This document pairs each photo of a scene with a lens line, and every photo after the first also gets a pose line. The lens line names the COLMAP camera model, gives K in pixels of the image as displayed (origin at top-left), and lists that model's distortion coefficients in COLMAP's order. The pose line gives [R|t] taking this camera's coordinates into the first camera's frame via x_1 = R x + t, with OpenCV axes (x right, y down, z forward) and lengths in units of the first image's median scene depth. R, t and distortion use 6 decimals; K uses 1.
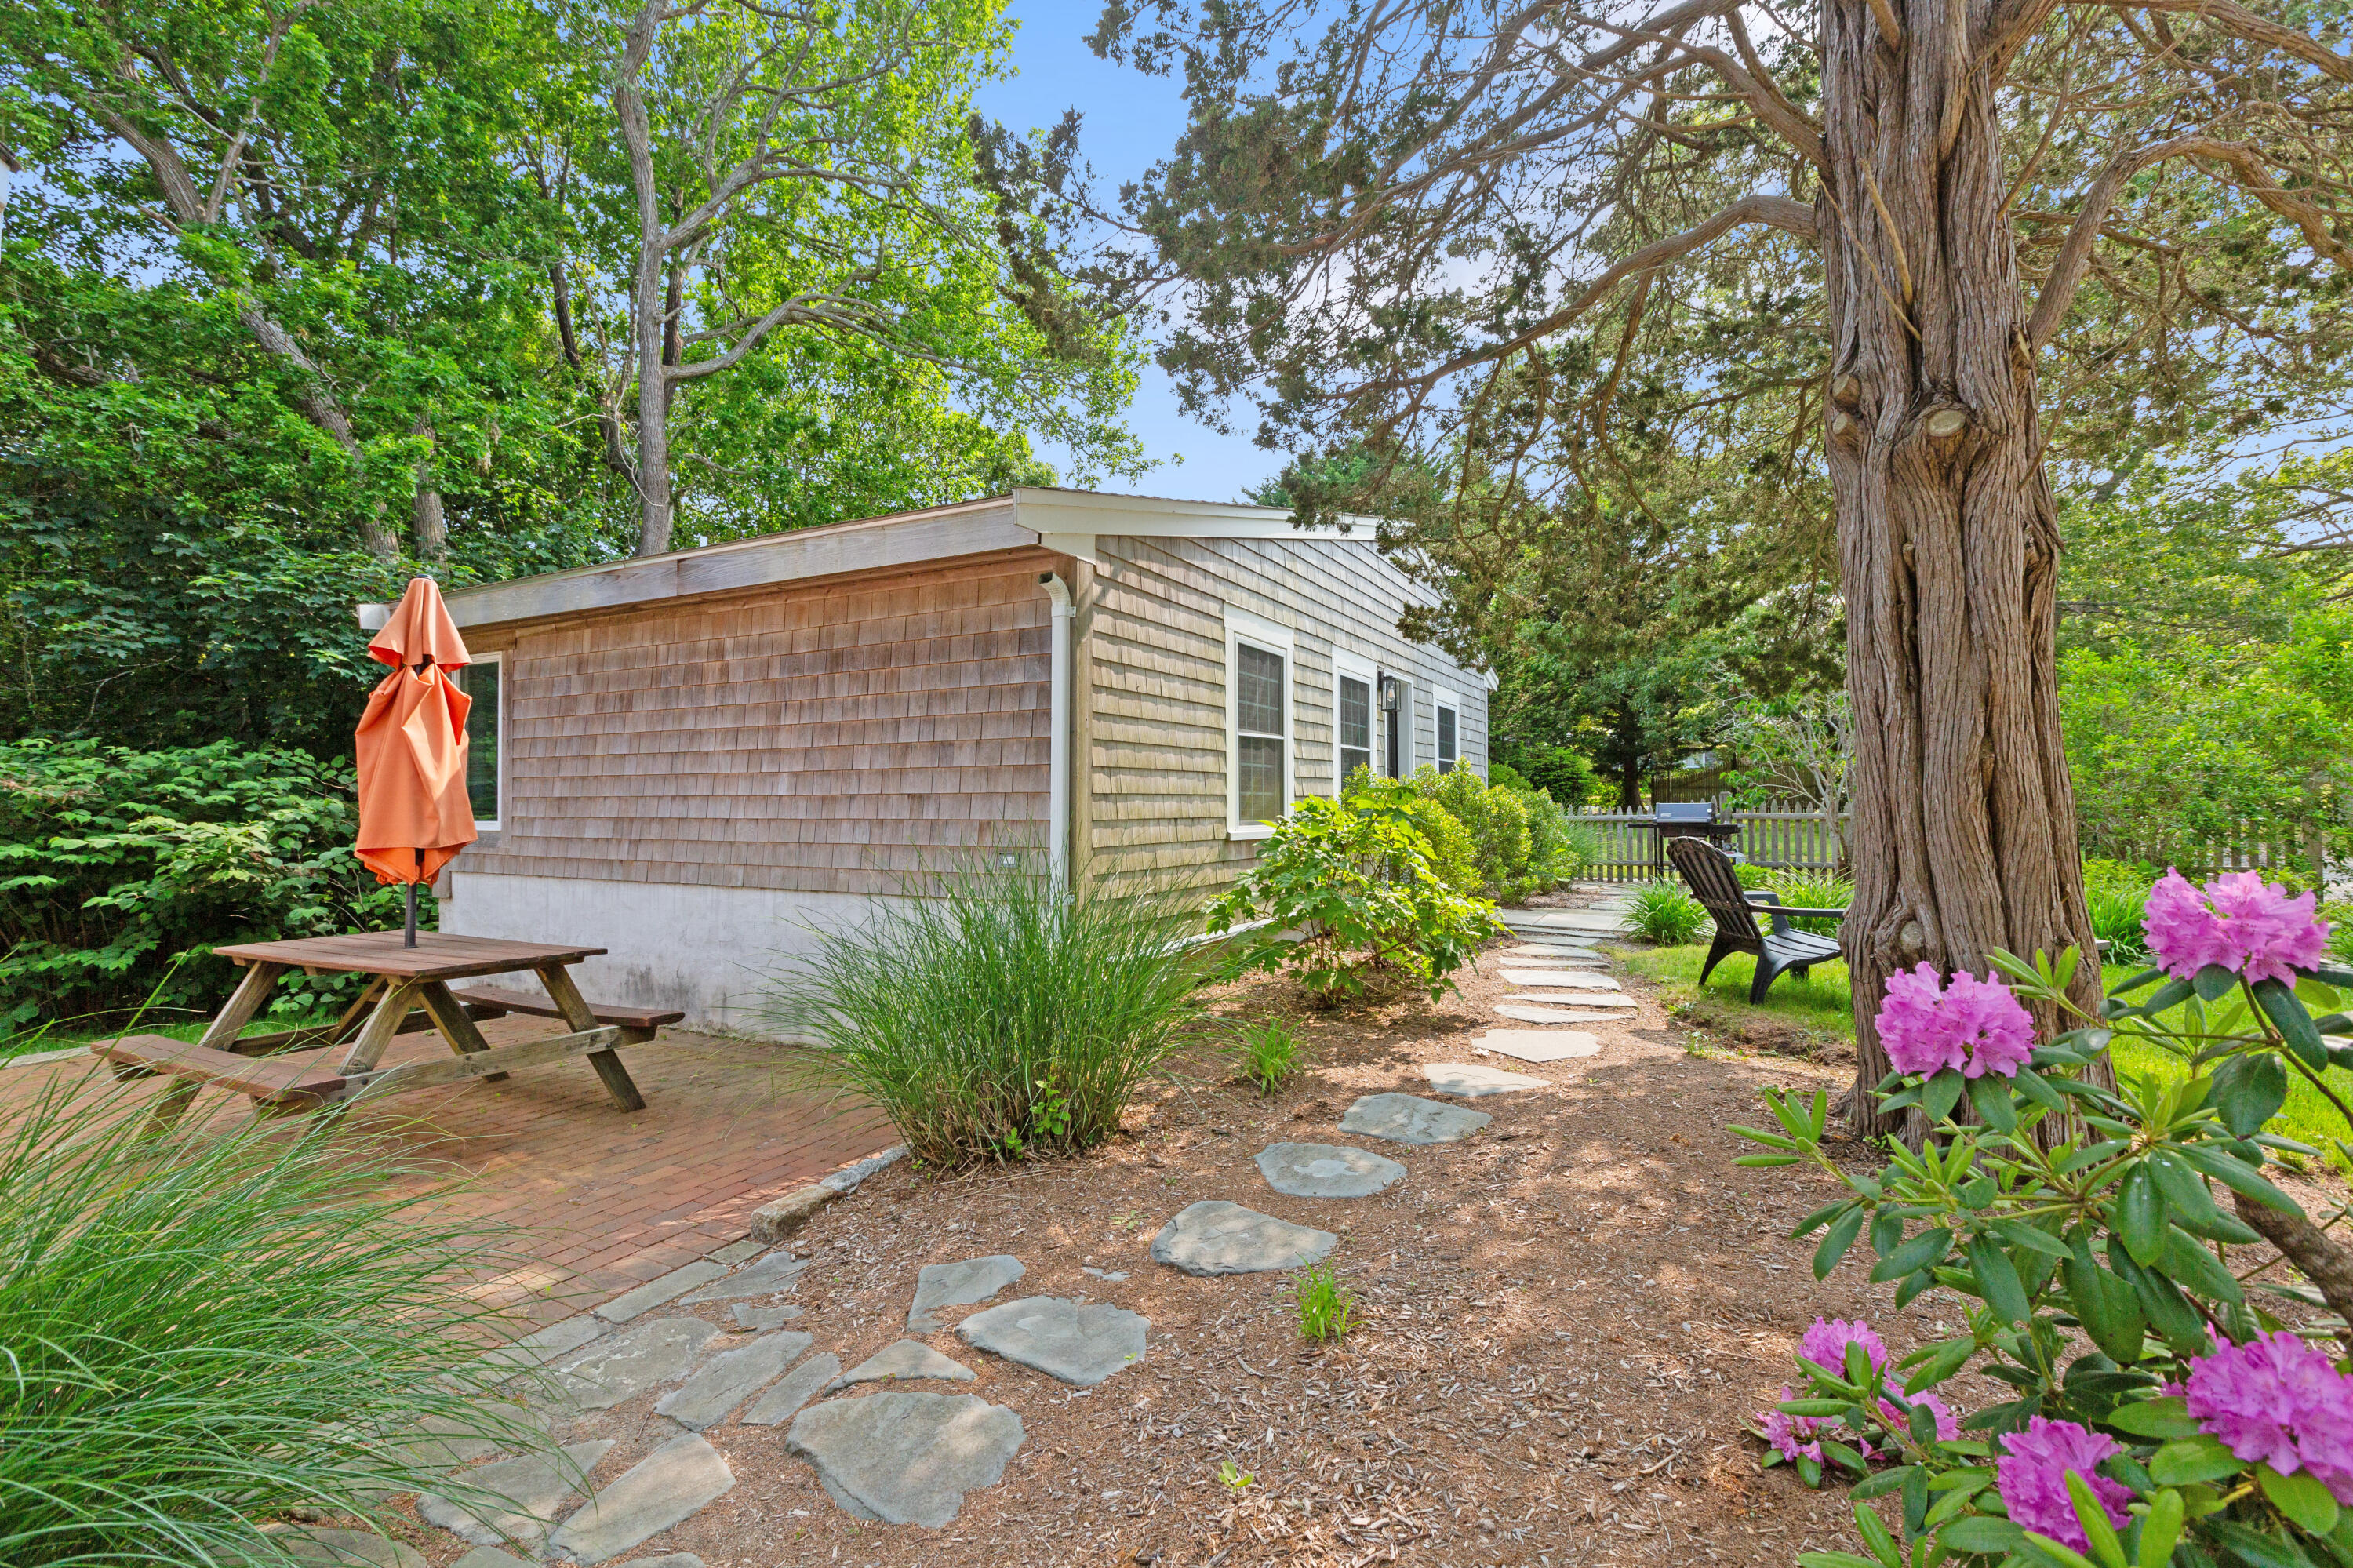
lens RADIAL K [[1043.5, 0, 1157.5], [0, 1043.5, 775.0], [0, 0, 1]] dist [0.009053, 0.001129]
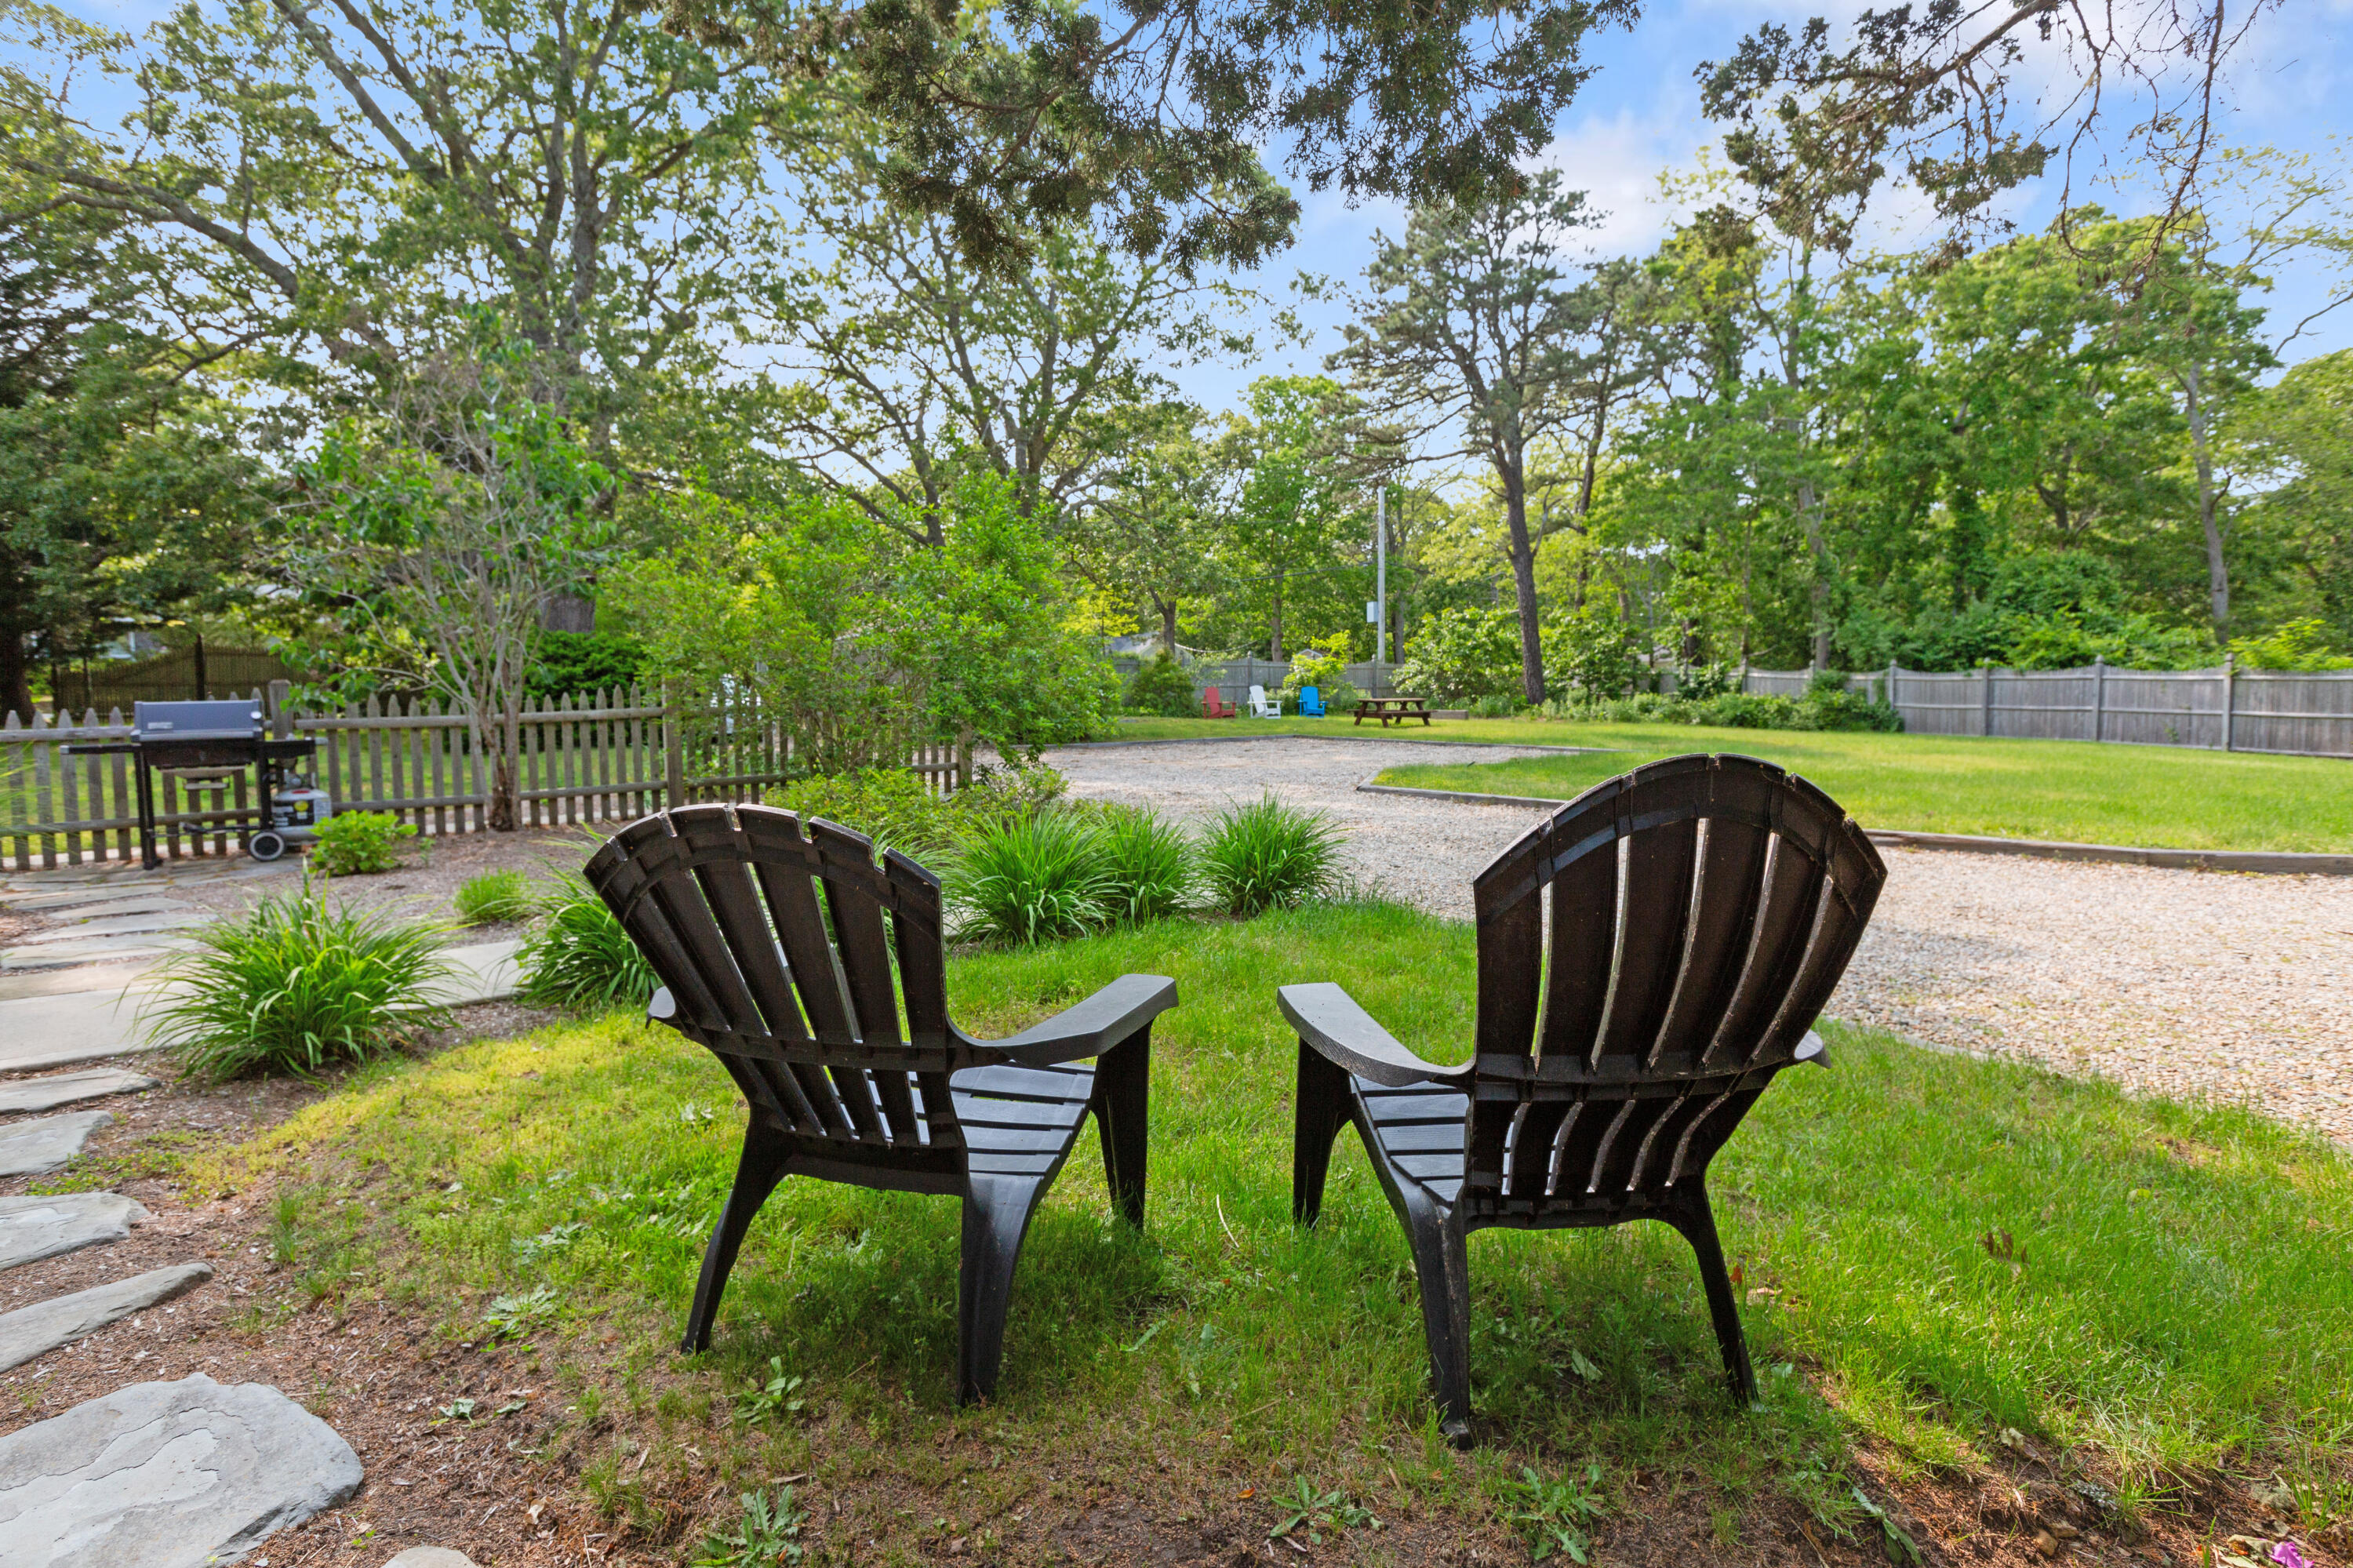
lens RADIAL K [[1218.6, 0, 1179.6], [0, 1218.6, 785.2], [0, 0, 1]] dist [-0.000241, 0.000193]
pose [[0.362259, -0.069780, 0.929462, 0.232596], [-0.012405, 0.996744, 0.079666, 0.028081], [-0.931995, -0.040390, 0.360214, 0.664821]]
